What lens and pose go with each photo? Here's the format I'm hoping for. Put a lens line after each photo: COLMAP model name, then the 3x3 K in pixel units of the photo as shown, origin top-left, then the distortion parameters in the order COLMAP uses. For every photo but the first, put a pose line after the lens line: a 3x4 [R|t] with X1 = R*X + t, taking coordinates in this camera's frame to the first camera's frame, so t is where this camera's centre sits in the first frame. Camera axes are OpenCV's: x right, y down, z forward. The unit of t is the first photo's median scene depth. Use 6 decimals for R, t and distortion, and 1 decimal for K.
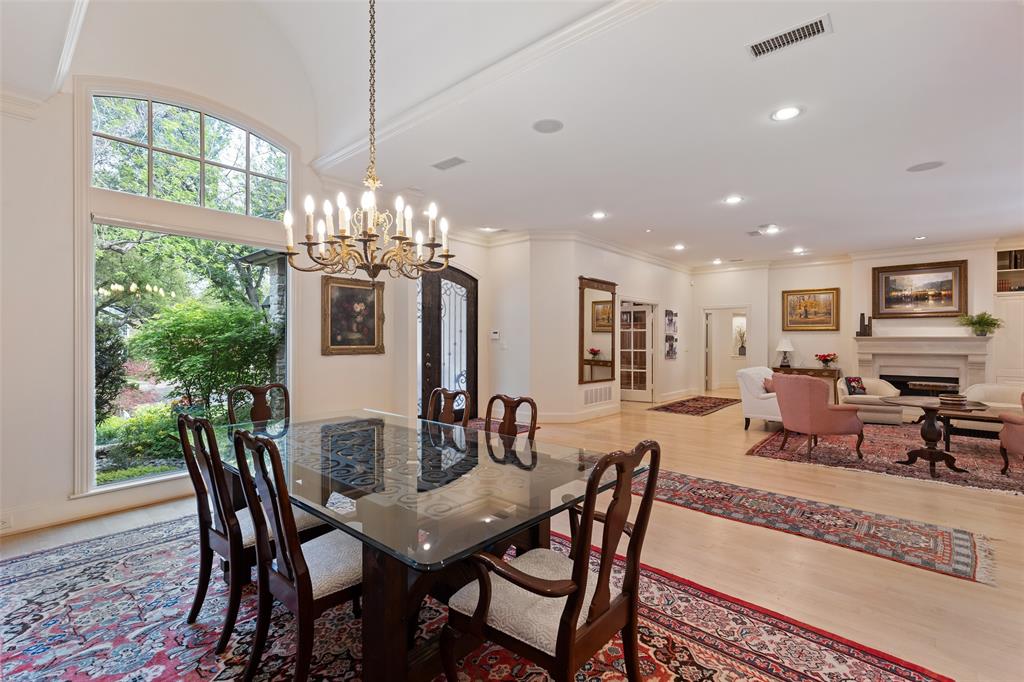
lens RADIAL K [[467.8, 0, 506.4], [0, 467.8, 340.2], [0, 0, 1]] dist [0.007891, -0.002018]
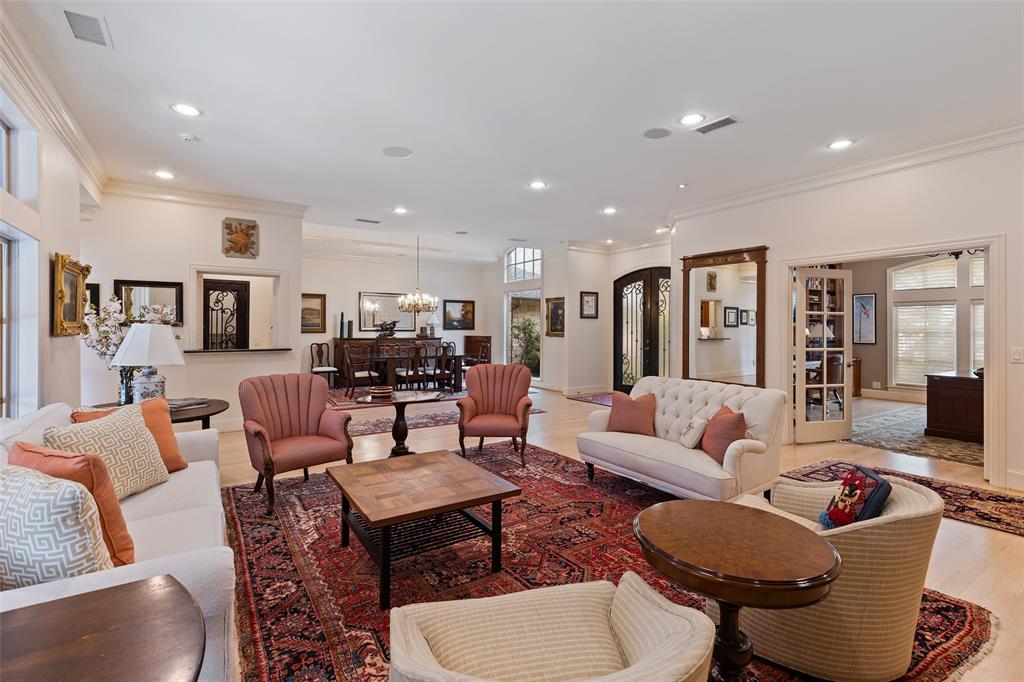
lens RADIAL K [[467.8, 0, 515.8], [0, 467.8, 335.1], [0, 0, 1]] dist [0.007891, -0.002018]
pose [[-0.259924, 0.011356, -0.965562, 0.937510], [-0.010527, 0.999838, 0.014593, -0.002057], [0.965572, 0.013957, -0.259763, 0.791182]]
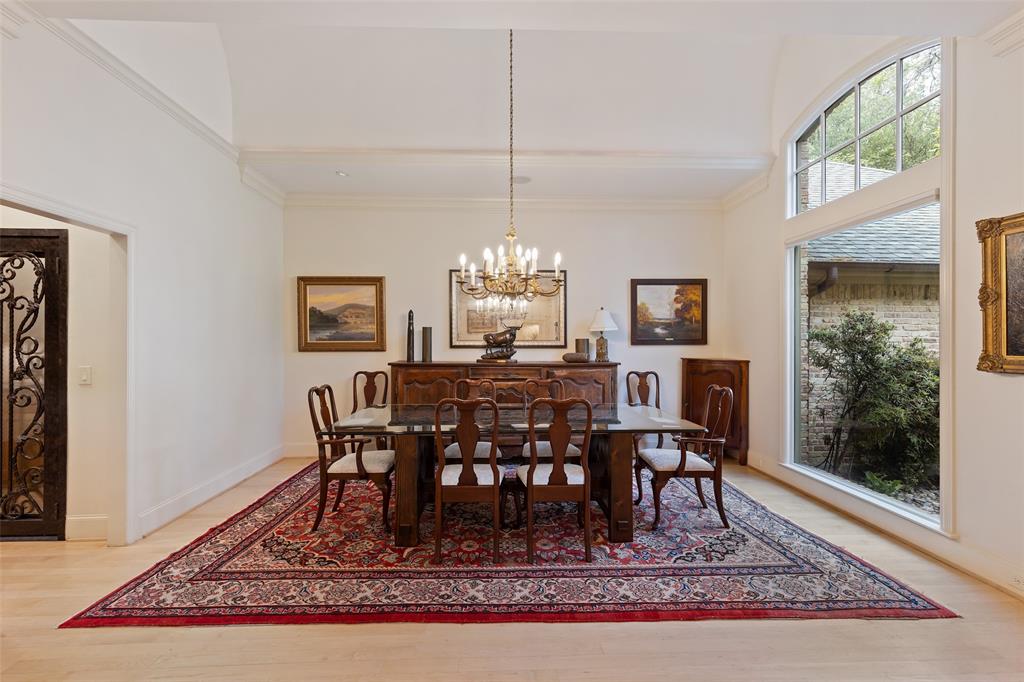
lens RADIAL K [[467.8, 0, 508.7], [0, 467.8, 340.4], [0, 0, 1]] dist [0.007891, -0.002018]
pose [[-0.730571, -0.001522, -0.682835, 0.201193], [-0.004398, 0.999987, 0.002477, -0.002236], [0.682823, 0.004813, -0.730568, 0.571400]]
